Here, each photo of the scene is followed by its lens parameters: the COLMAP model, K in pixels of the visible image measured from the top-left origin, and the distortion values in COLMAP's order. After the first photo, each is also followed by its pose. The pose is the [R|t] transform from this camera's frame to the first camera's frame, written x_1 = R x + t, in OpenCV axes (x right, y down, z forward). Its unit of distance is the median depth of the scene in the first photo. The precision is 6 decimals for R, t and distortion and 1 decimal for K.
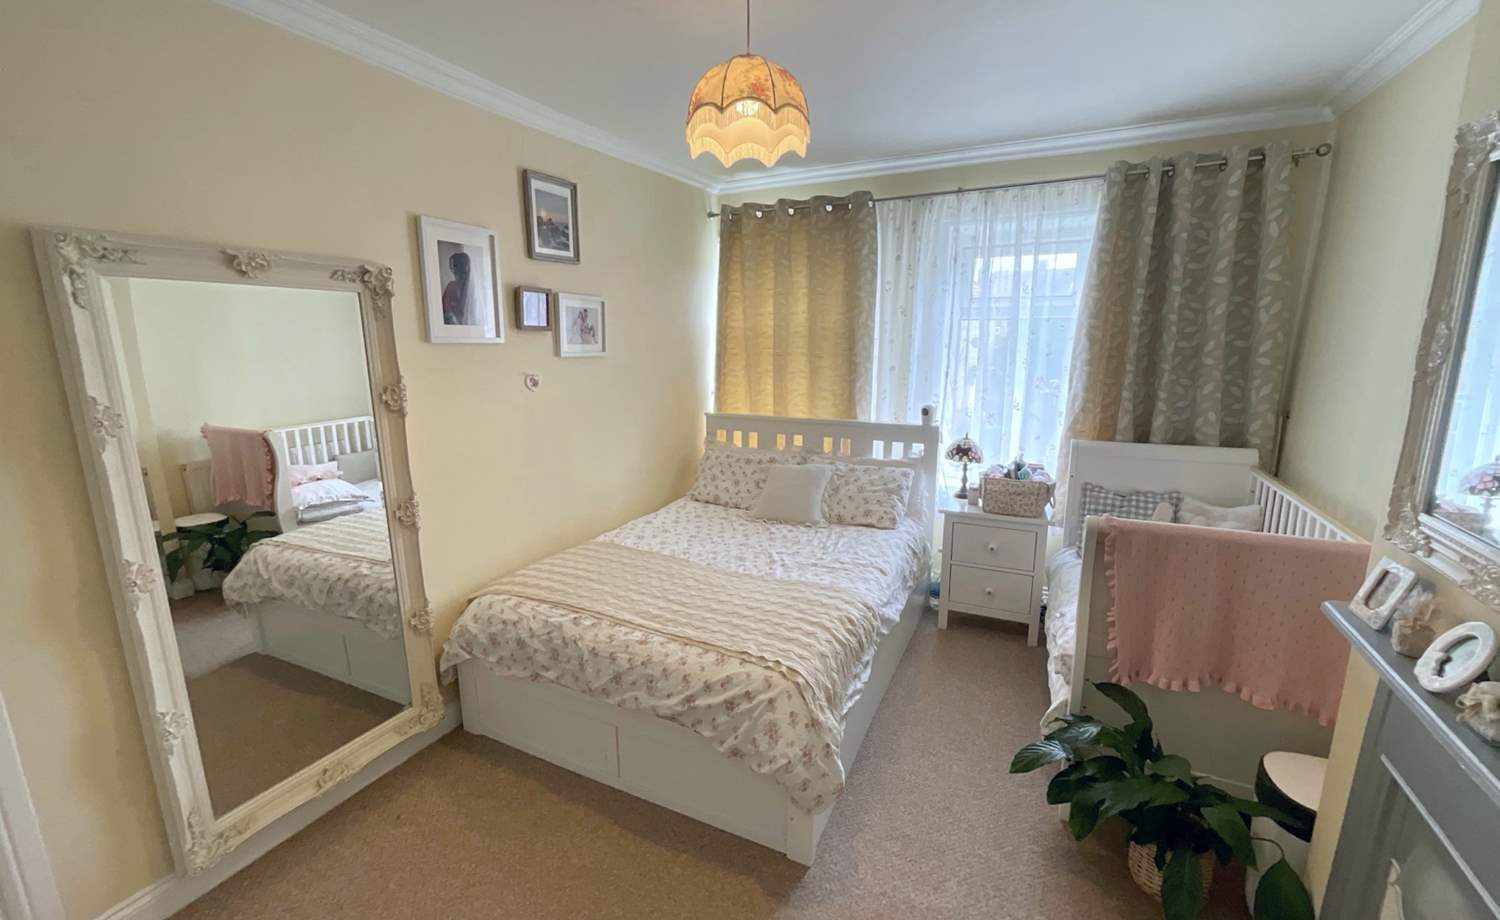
lens RADIAL K [[608.4, 0, 755.4], [0, 608.4, 457.6], [0, 0, 1]] dist [-0.002821, 0.001501]
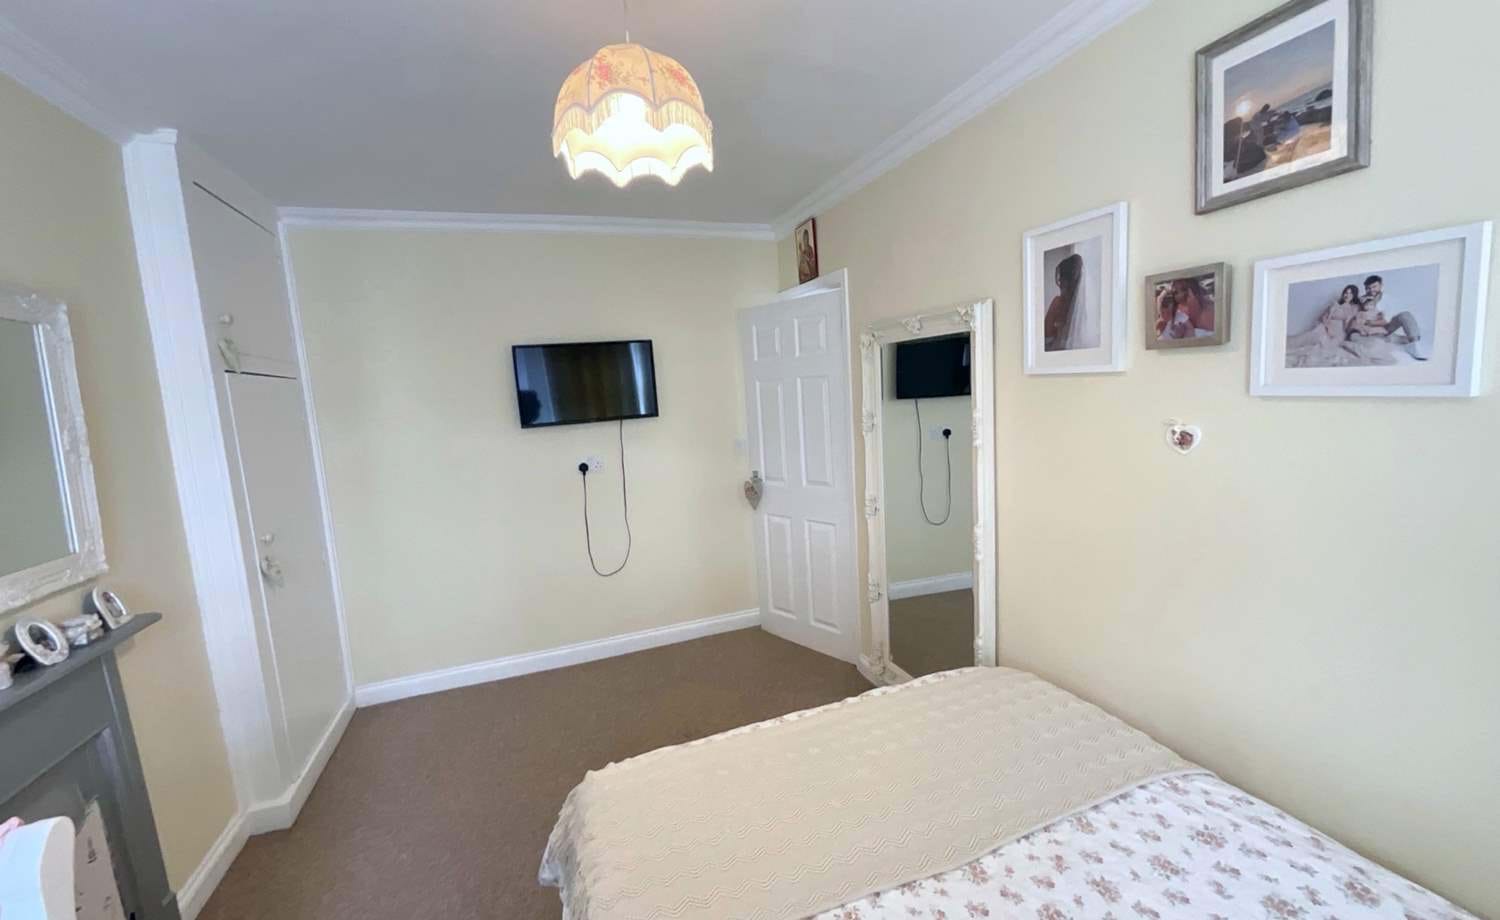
lens RADIAL K [[608.4, 0, 748.3], [0, 608.4, 458.7], [0, 0, 1]] dist [-0.002821, 0.001501]
pose [[-0.691111, 0.128395, -0.711252, 0.290193], [-0.080962, 0.964147, 0.252717, -0.198035], [0.718199, 0.232240, -0.655938, 0.998472]]
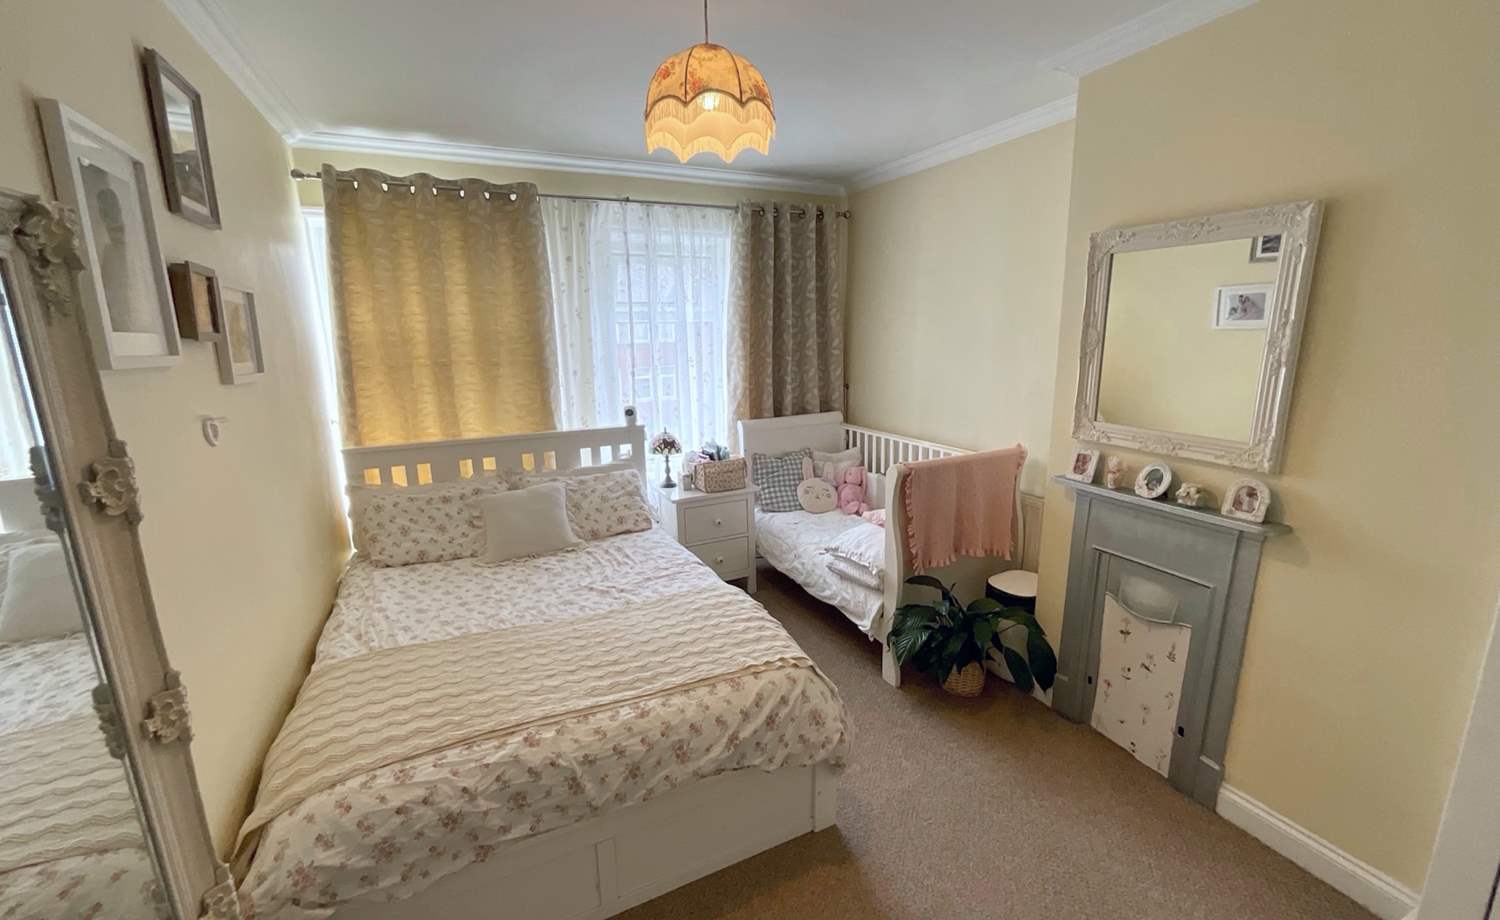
lens RADIAL K [[608.4, 0, 746.6], [0, 608.4, 457.4], [0, 0, 1]] dist [-0.002821, 0.001501]
pose [[0.622540, -0.166262, 0.764723, -0.455814], [0.167813, 0.982802, 0.077063, -0.054038], [-0.764384, 0.080356, 0.639735, 0.228085]]
